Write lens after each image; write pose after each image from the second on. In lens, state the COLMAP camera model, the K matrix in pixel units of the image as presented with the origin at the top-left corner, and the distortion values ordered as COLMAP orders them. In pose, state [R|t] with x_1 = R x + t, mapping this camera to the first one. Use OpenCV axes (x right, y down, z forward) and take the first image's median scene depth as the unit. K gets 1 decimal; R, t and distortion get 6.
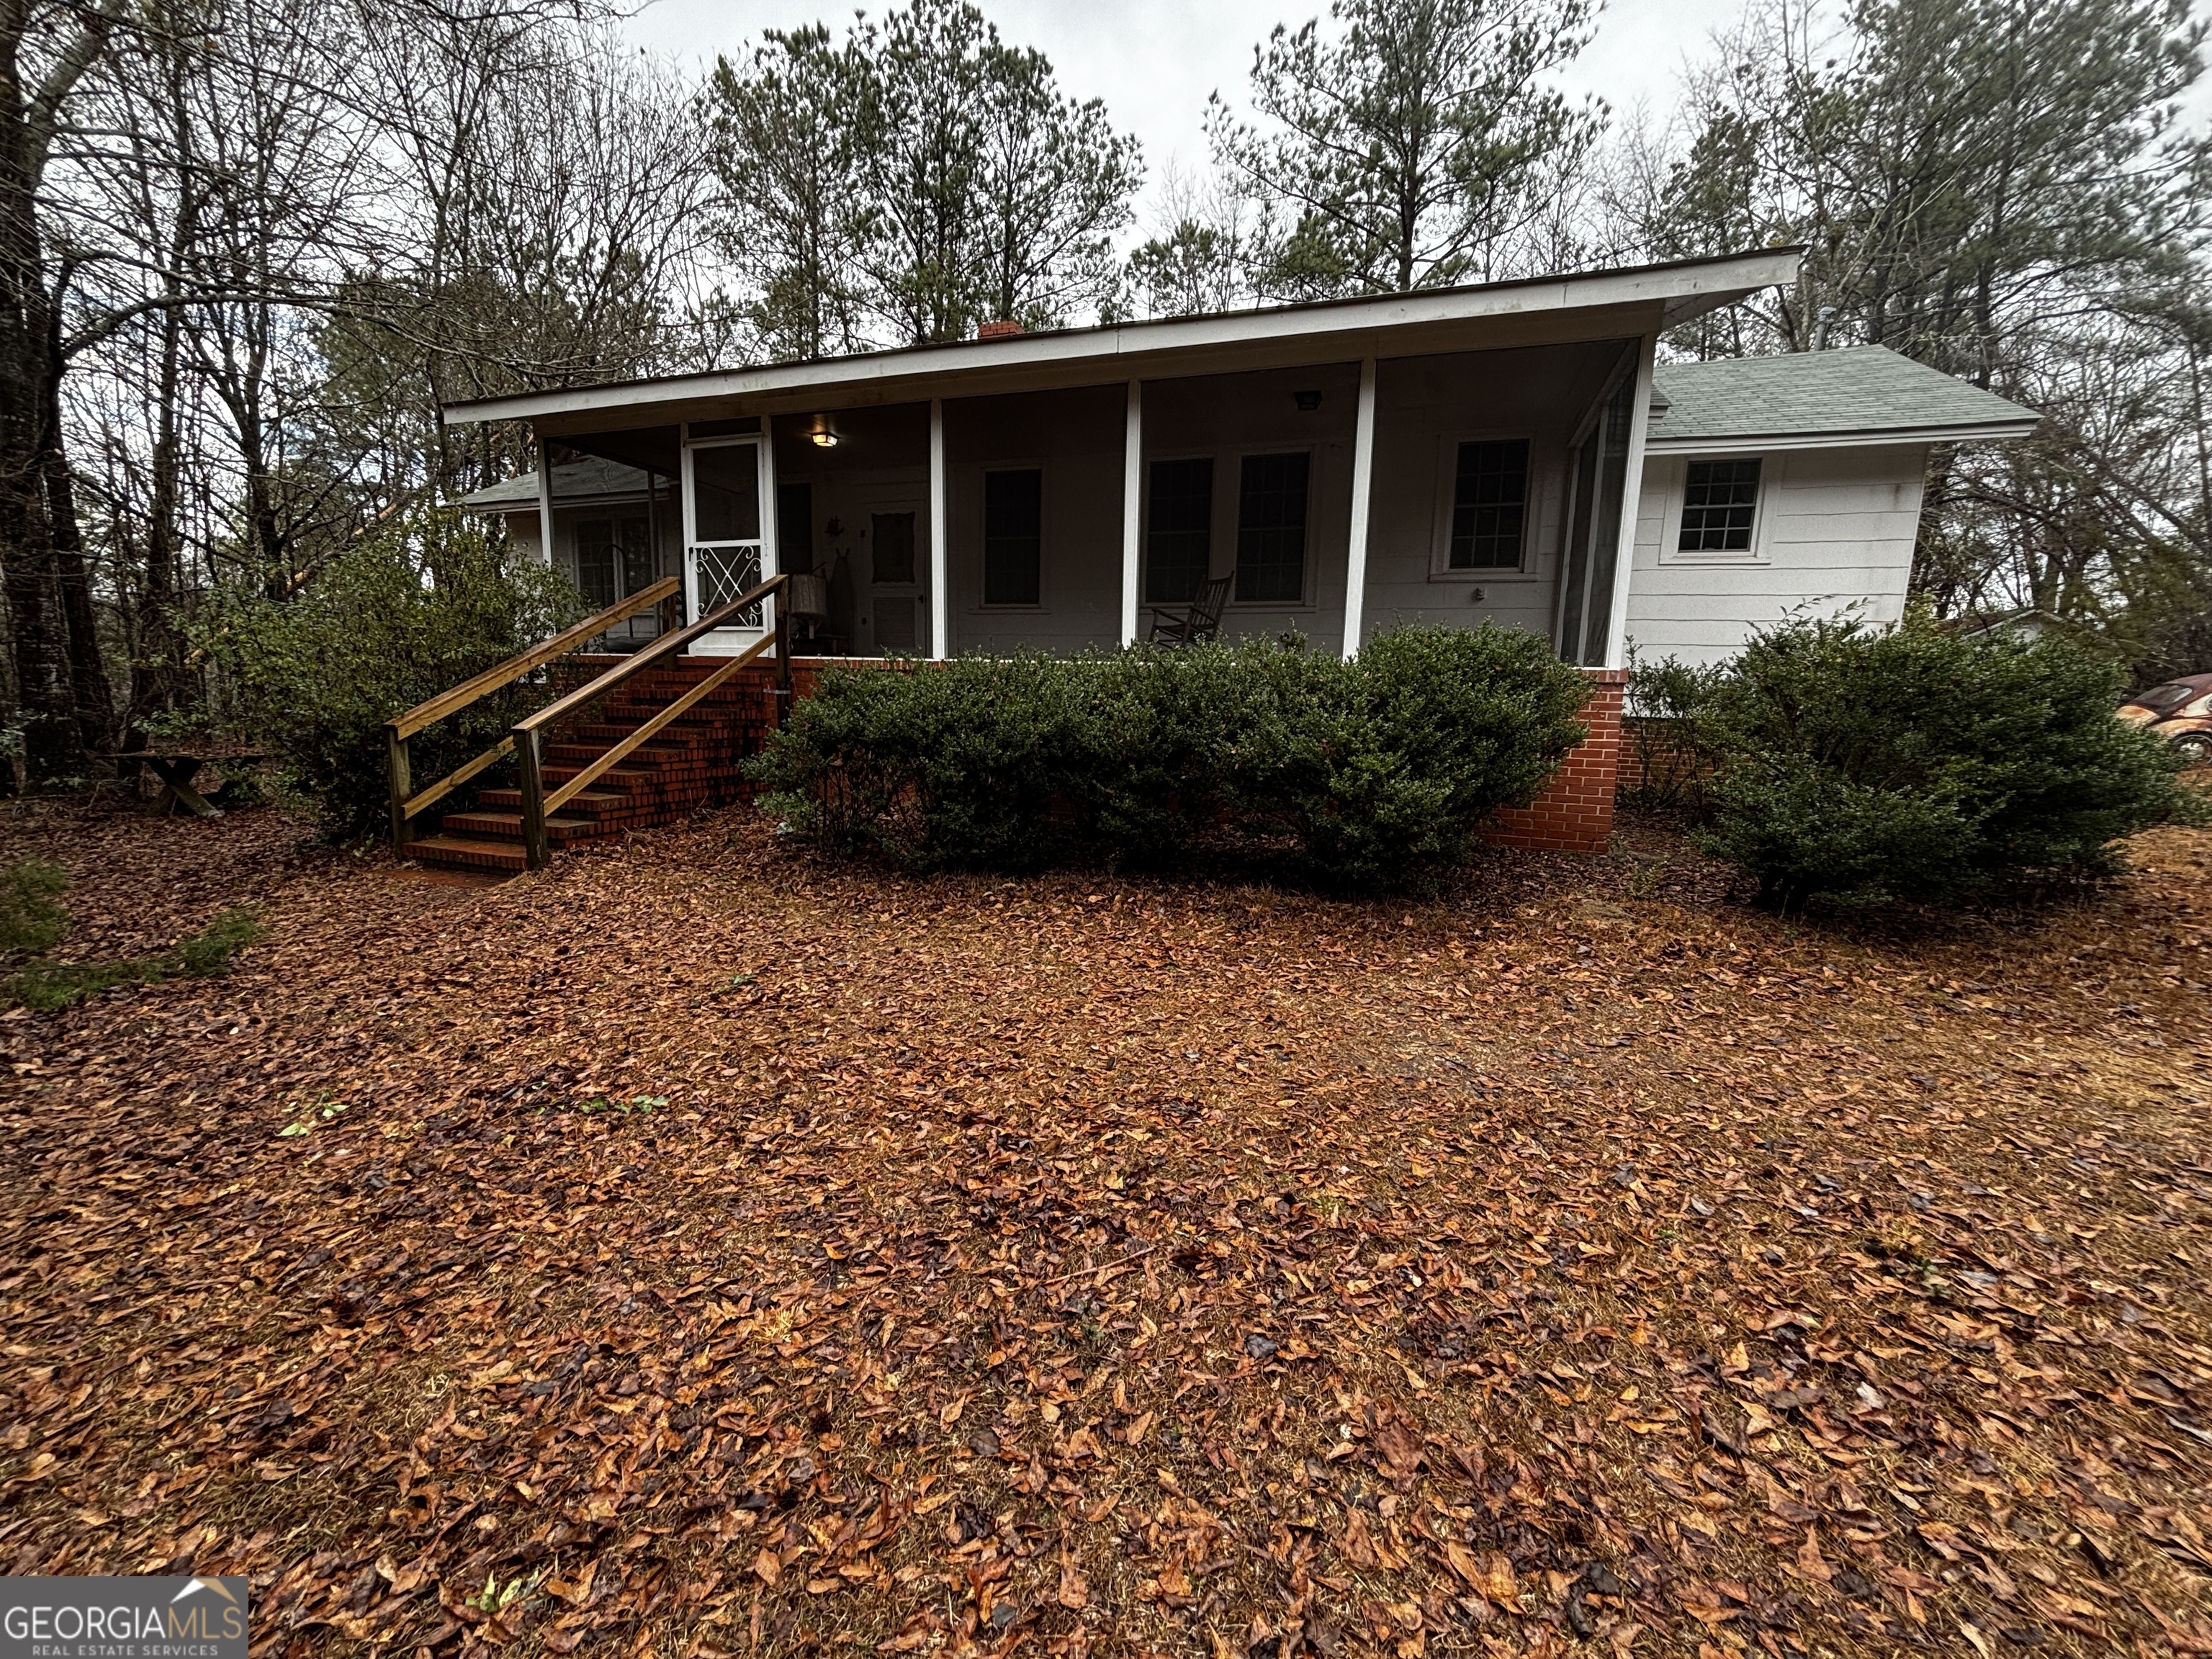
lens RADIAL K [[887.3, 0, 1111.9], [0, 887.3, 834.7], [0, 0, 1]] dist [-0.002091, -0.000607]
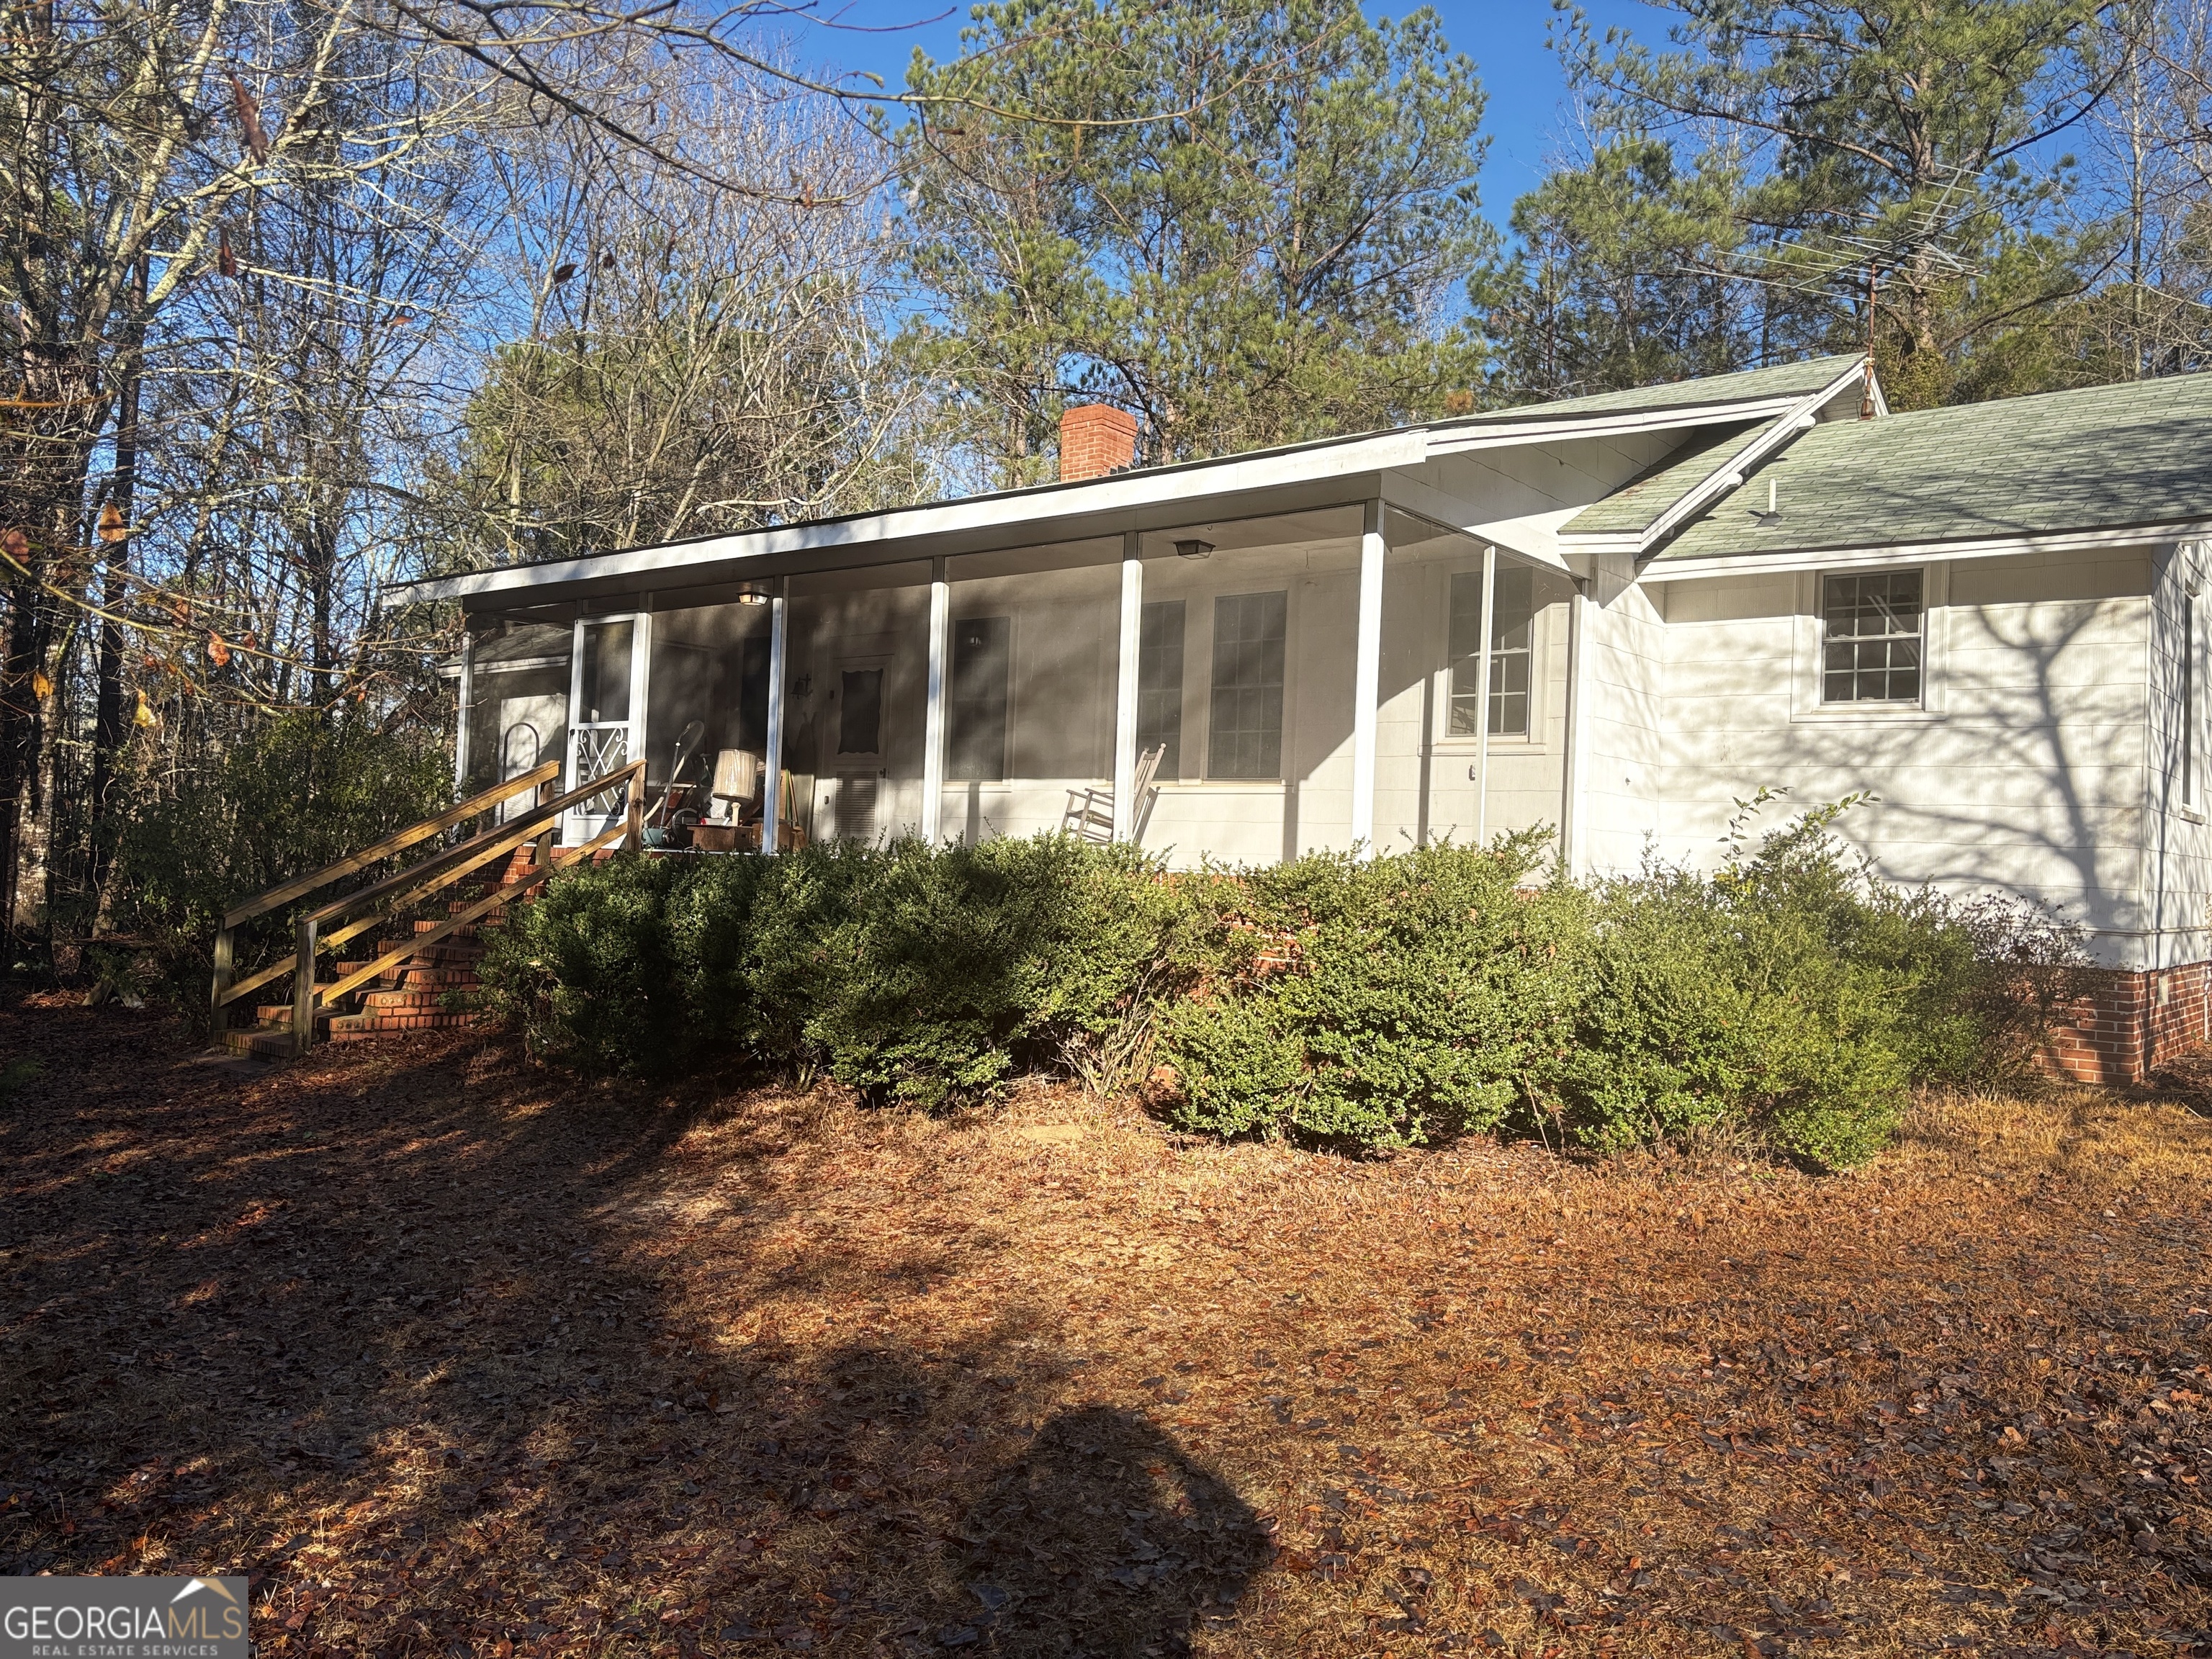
lens RADIAL K [[1661.8, 0, 1115.9], [0, 1661.8, 822.7], [0, 0, 1]] dist [0.039952, 0.003981]
pose [[0.936310, 0.003066, -0.351161, 0.609949], [-0.072094, 0.980341, -0.183667, 0.044867], [0.343695, 0.197286, 0.918124, -0.348417]]
